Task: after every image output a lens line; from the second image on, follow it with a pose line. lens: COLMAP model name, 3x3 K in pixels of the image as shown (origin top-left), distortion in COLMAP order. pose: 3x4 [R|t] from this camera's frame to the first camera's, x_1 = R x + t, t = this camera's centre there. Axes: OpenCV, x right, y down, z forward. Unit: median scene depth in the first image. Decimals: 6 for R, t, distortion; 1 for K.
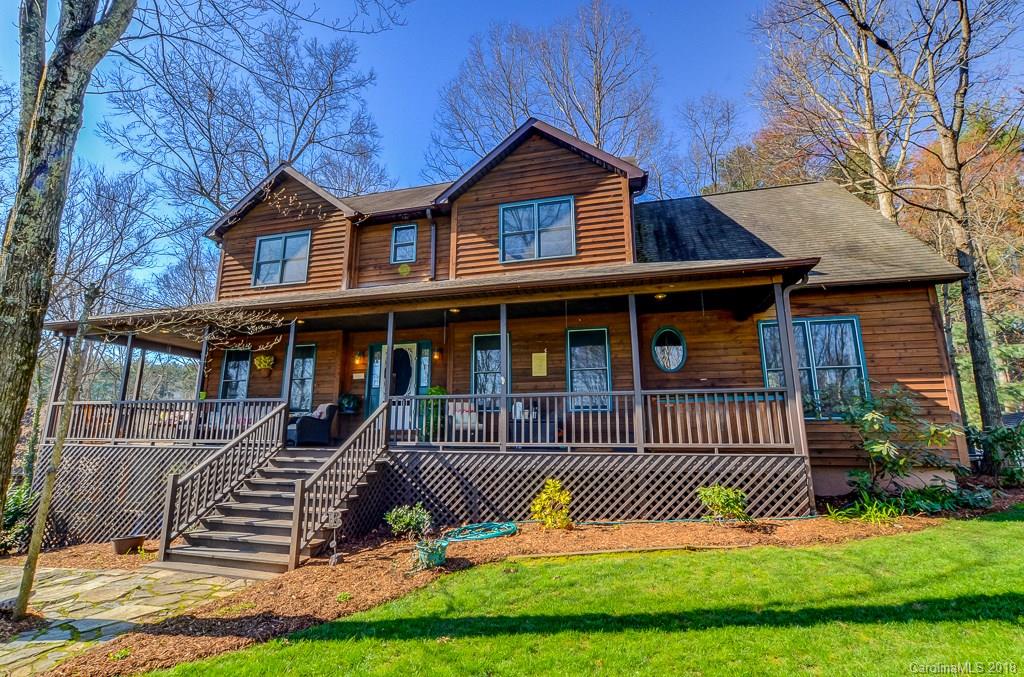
lens RADIAL K [[450.9, 0, 511.4], [0, 450.9, 338.7], [0, 0, 1]] dist [-0.015960, 0.000111]
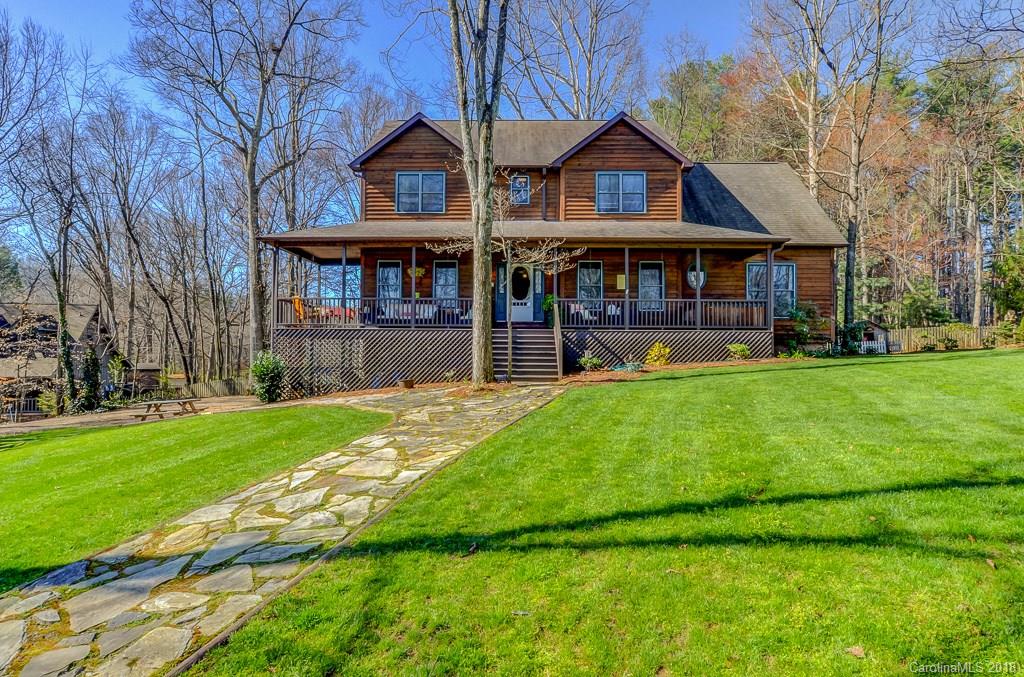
lens RADIAL K [[530.0, 0, 513.2], [0, 530.0, 339.4], [0, 0, 1]] dist [-0.024003, -0.000055]
pose [[0.972077, 0.009314, 0.234476, -0.693838], [-0.053373, 0.981799, 0.182270, -0.059660], [-0.228511, -0.189695, 0.954881, -0.692826]]
